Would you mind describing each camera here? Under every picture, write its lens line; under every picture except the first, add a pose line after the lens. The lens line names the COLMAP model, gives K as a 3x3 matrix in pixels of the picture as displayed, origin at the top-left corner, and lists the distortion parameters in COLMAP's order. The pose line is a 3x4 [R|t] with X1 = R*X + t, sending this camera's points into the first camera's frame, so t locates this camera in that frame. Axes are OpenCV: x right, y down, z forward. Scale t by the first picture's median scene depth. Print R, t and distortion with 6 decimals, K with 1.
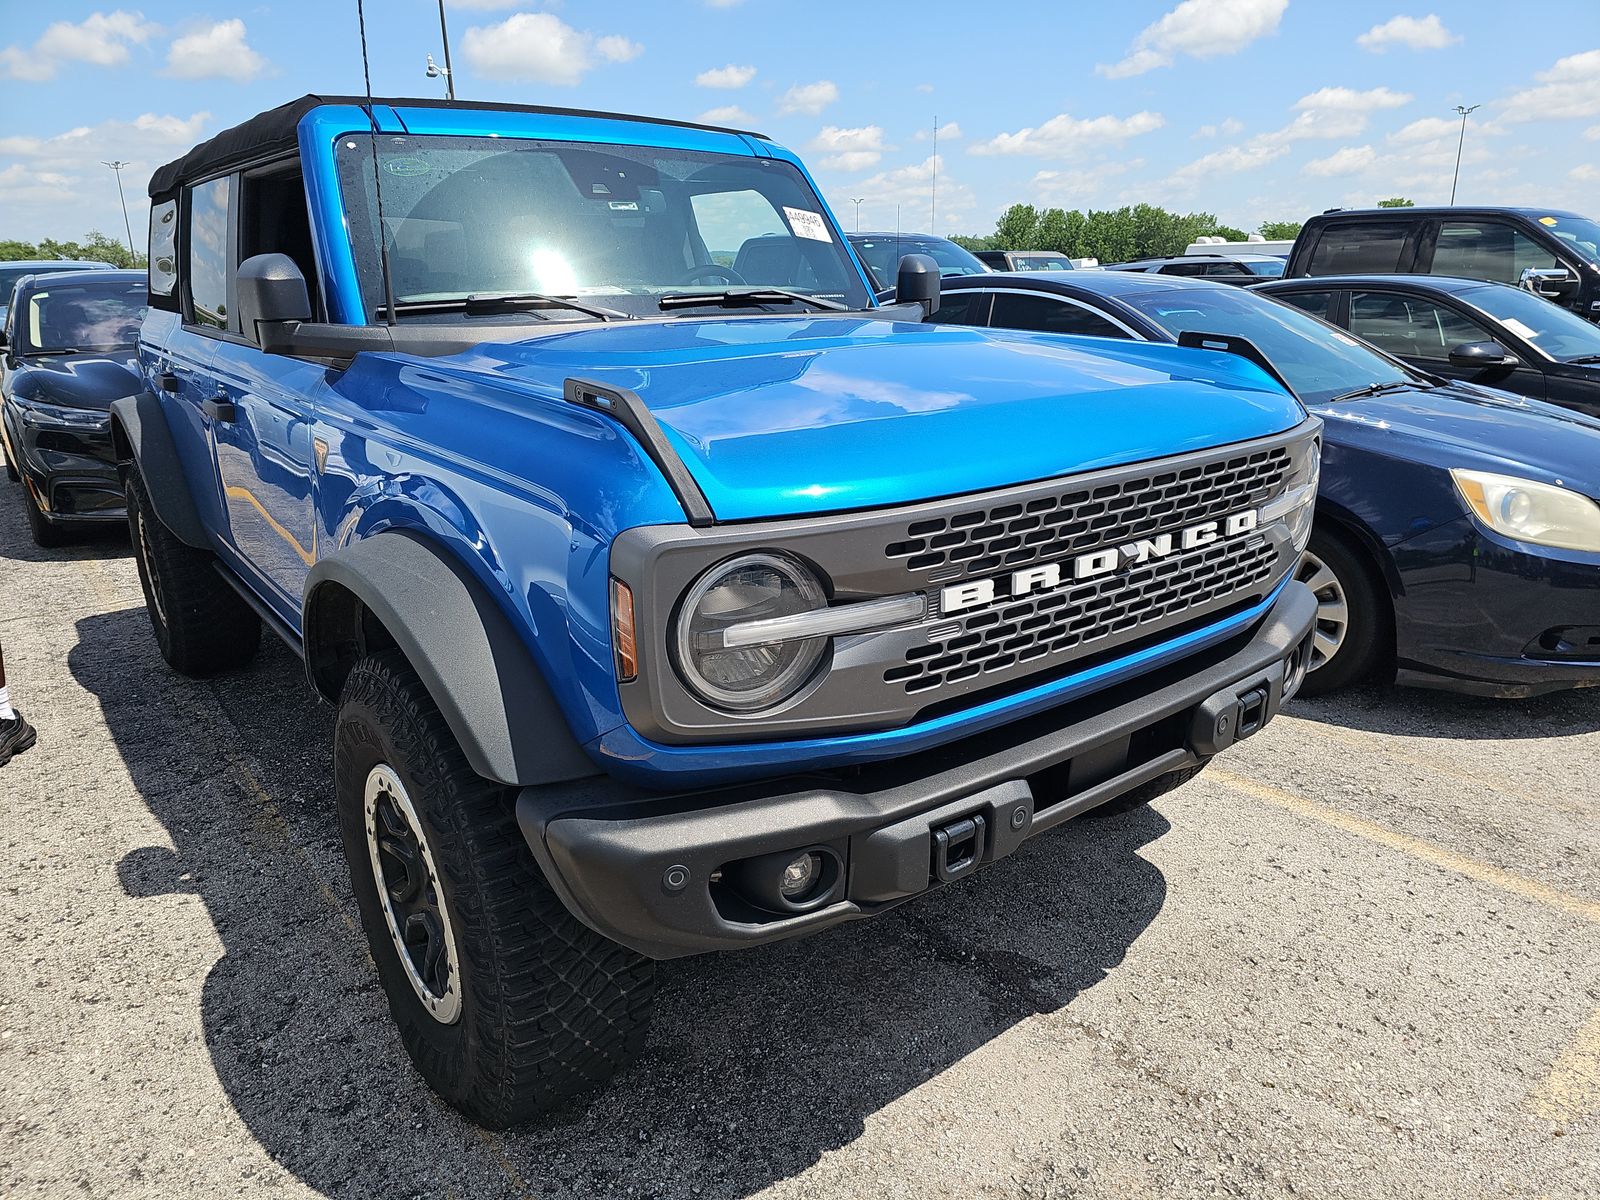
lens RADIAL K [[1094.7, 0, 800.0], [0, 1094.7, 600.0], [0, 0, 1]] dist [0.059609, -0.055972]
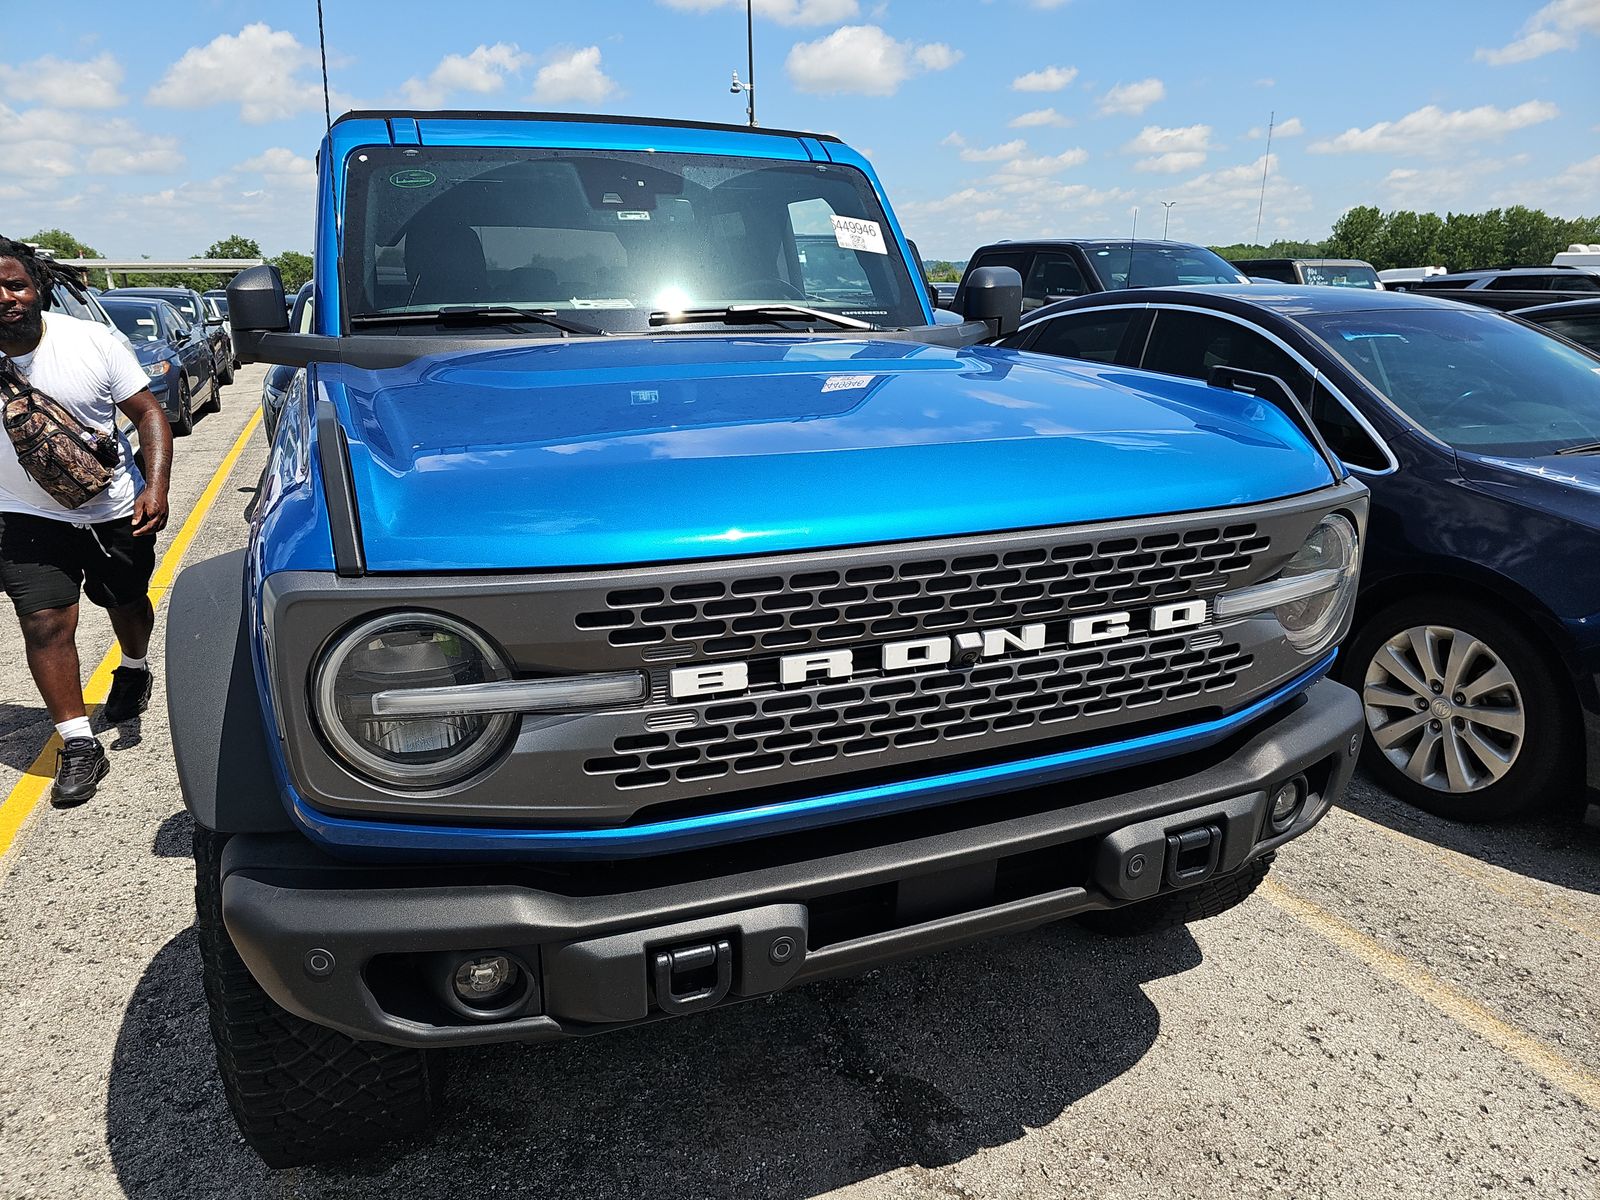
lens RADIAL K [[1089.9, 0, 788.2], [0, 1089.9, 600.9], [0, 0, 1]] dist [0.050174, -0.047924]
pose [[0.957398, 0.091065, -0.274036, 0.275457], [-0.091821, 0.995724, 0.010093, -0.049659], [0.273783, 0.015499, 0.961667, 0.135973]]
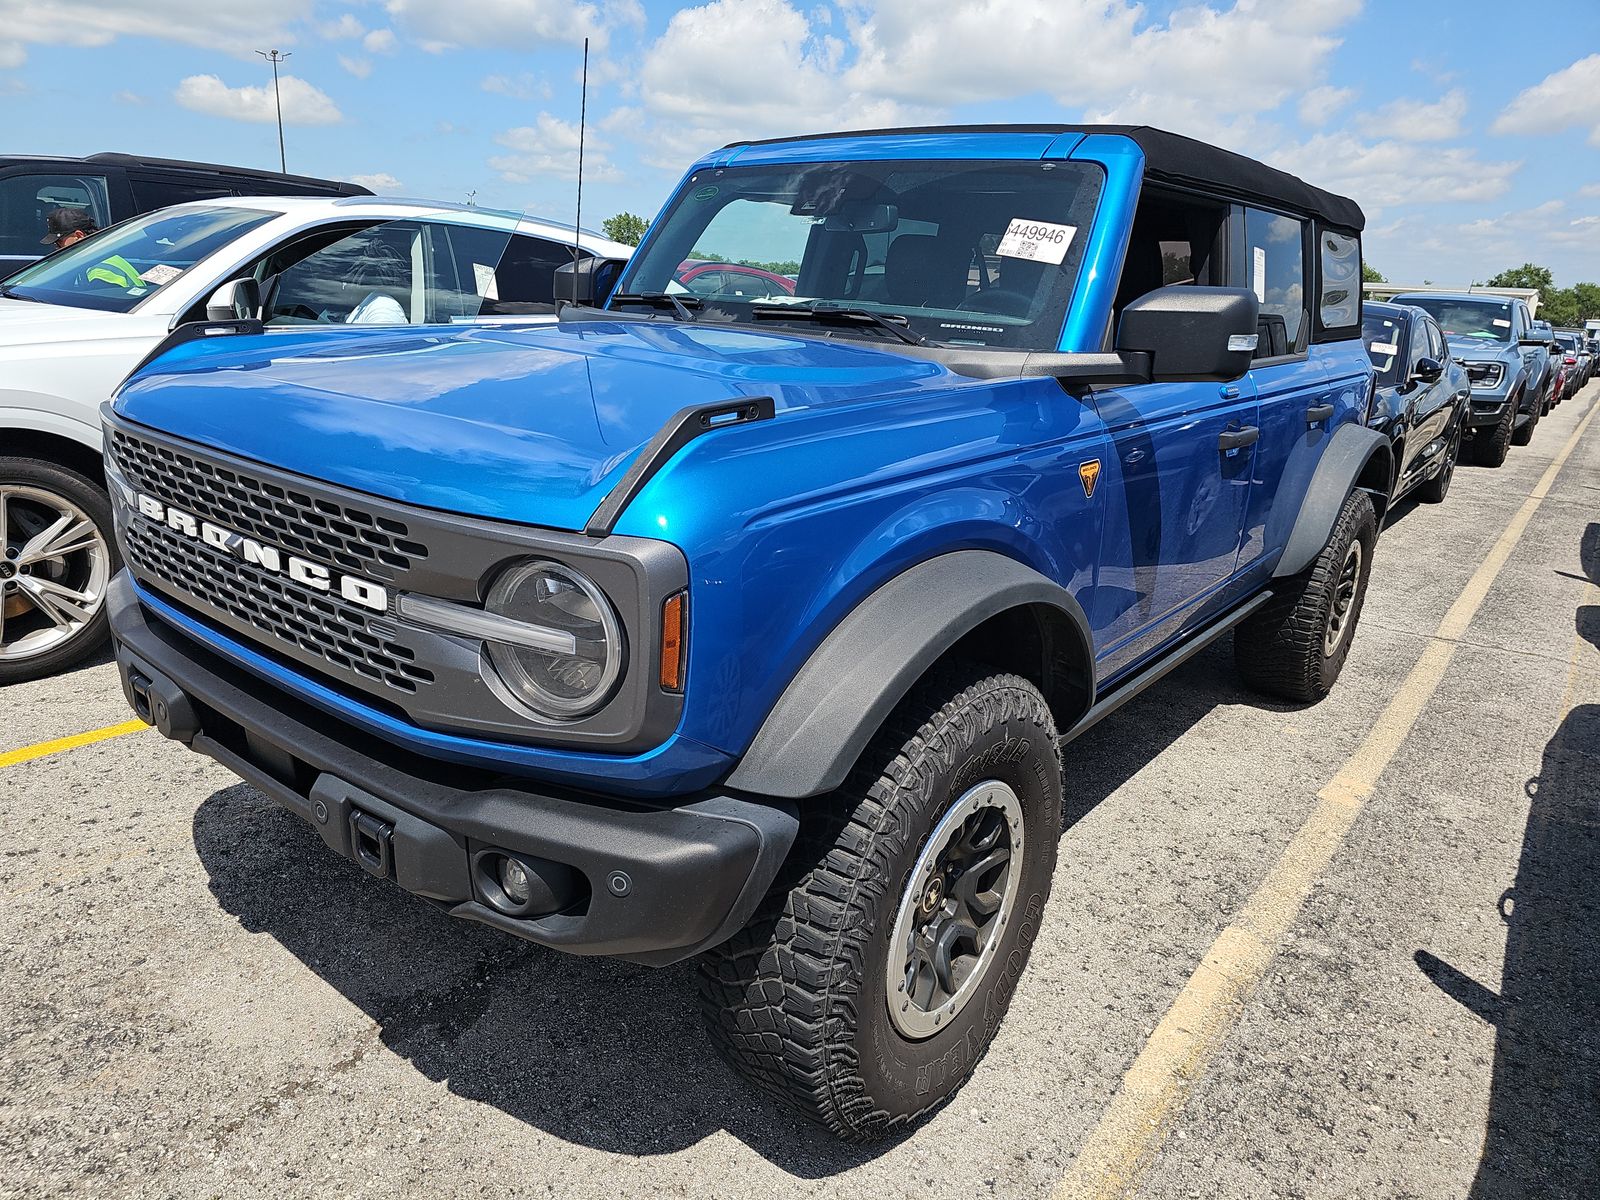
lens RADIAL K [[1066.0, 0, 794.9], [0, 1066.0, 571.6], [0, 0, 1]] dist [0.054351, -0.057335]
pose [[0.217811, 0.284773, -0.933522, 0.937733], [-0.329816, 0.921694, 0.204212, -0.272406], [0.918575, 0.263411, 0.294677, 0.836960]]
